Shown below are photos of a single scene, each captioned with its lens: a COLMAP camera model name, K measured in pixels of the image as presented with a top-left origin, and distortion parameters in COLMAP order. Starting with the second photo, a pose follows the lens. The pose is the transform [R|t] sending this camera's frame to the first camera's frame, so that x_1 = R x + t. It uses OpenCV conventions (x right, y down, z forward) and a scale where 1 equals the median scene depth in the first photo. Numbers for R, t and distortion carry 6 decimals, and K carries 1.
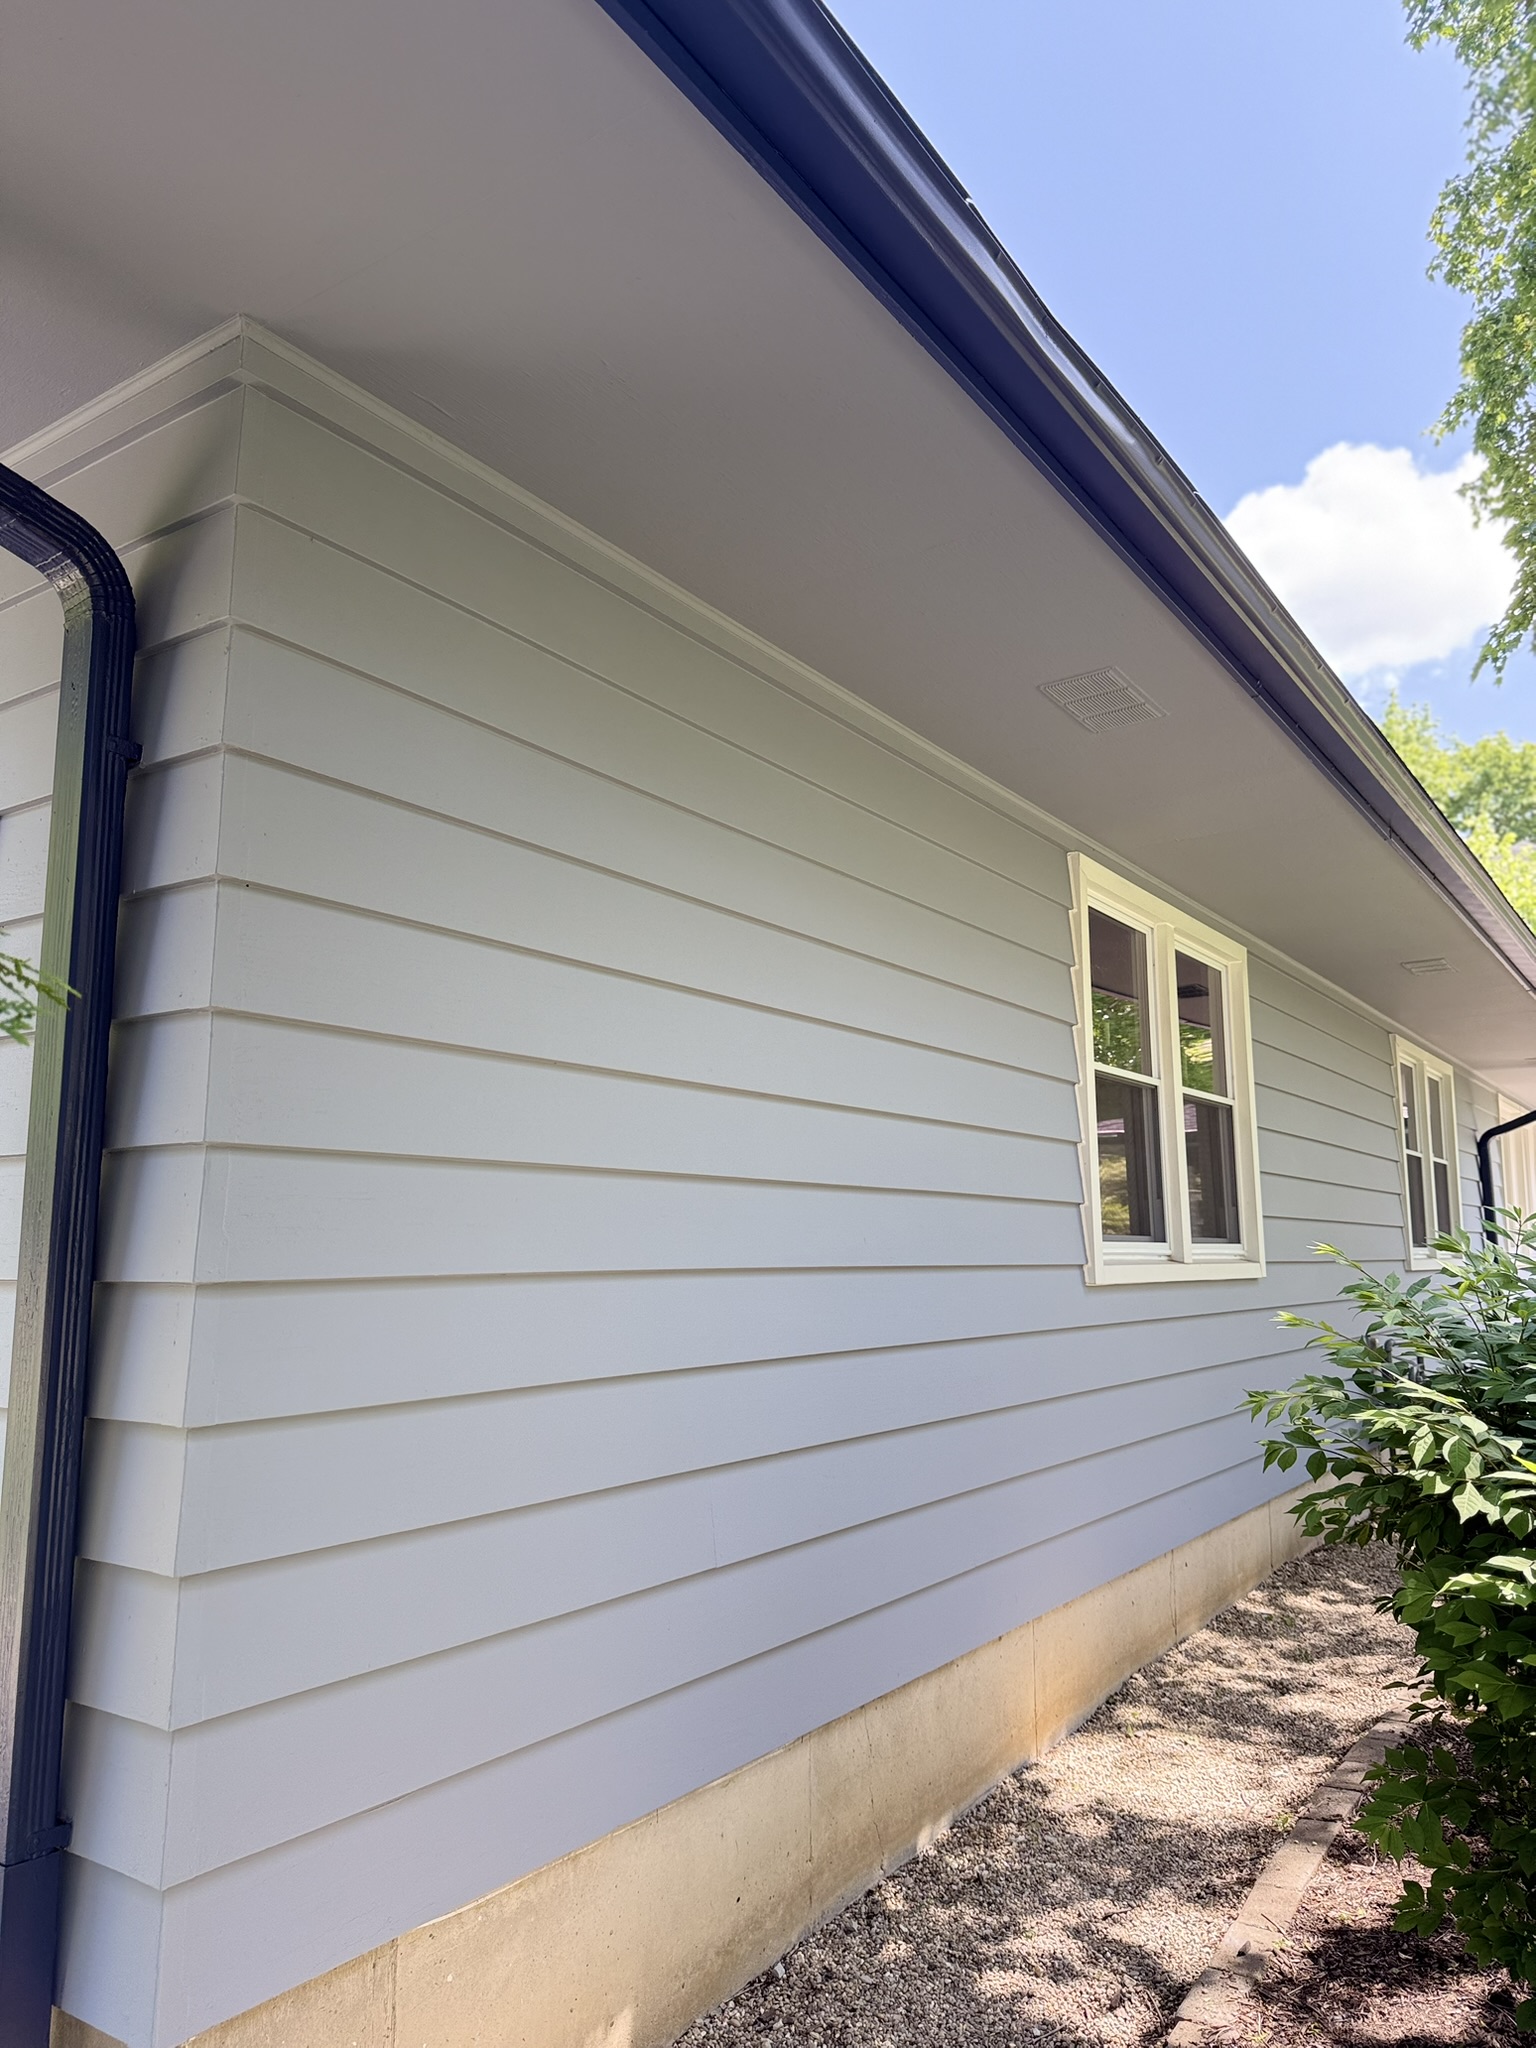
lens RADIAL K [[1438.9, 0, 754.6], [0, 1438.9, 1034.3], [0, 0, 1]] dist [0.069462, -0.082894]
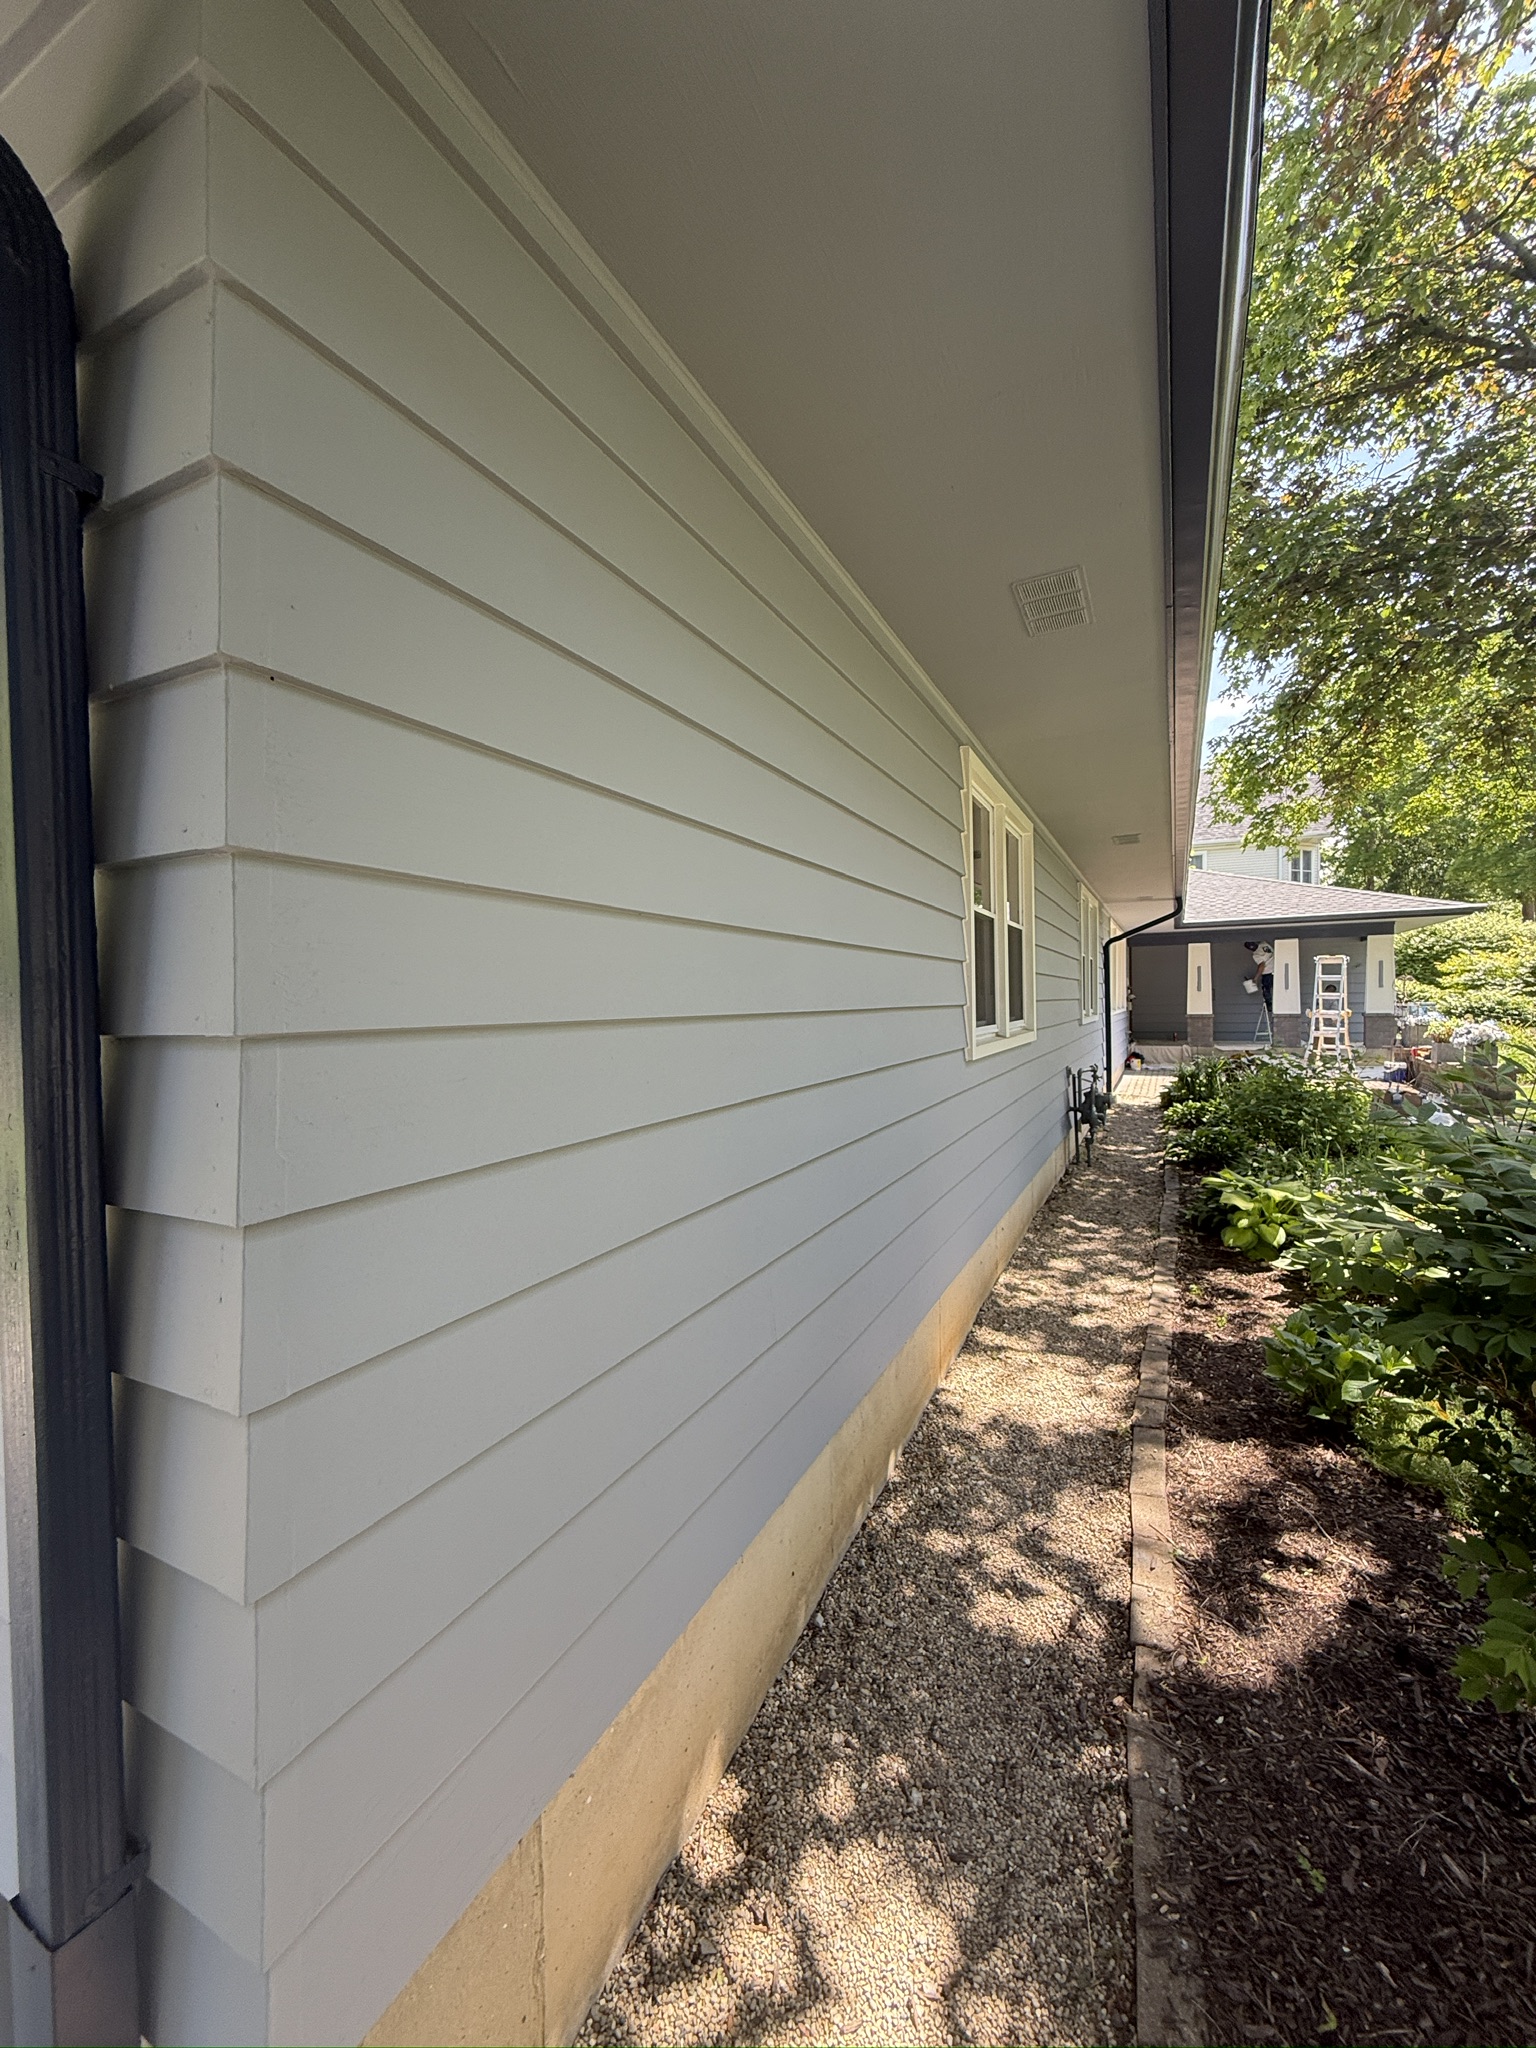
lens RADIAL K [[824.5, 0, 758.7], [0, 824.5, 1009.9], [0, 0, 1]] dist [0.005141, -0.000284]
pose [[0.992277, -0.024155, 0.121670, -0.100879], [0.005731, 0.988737, 0.149556, 0.000774], [-0.123912, -0.147704, 0.981239, 0.335165]]
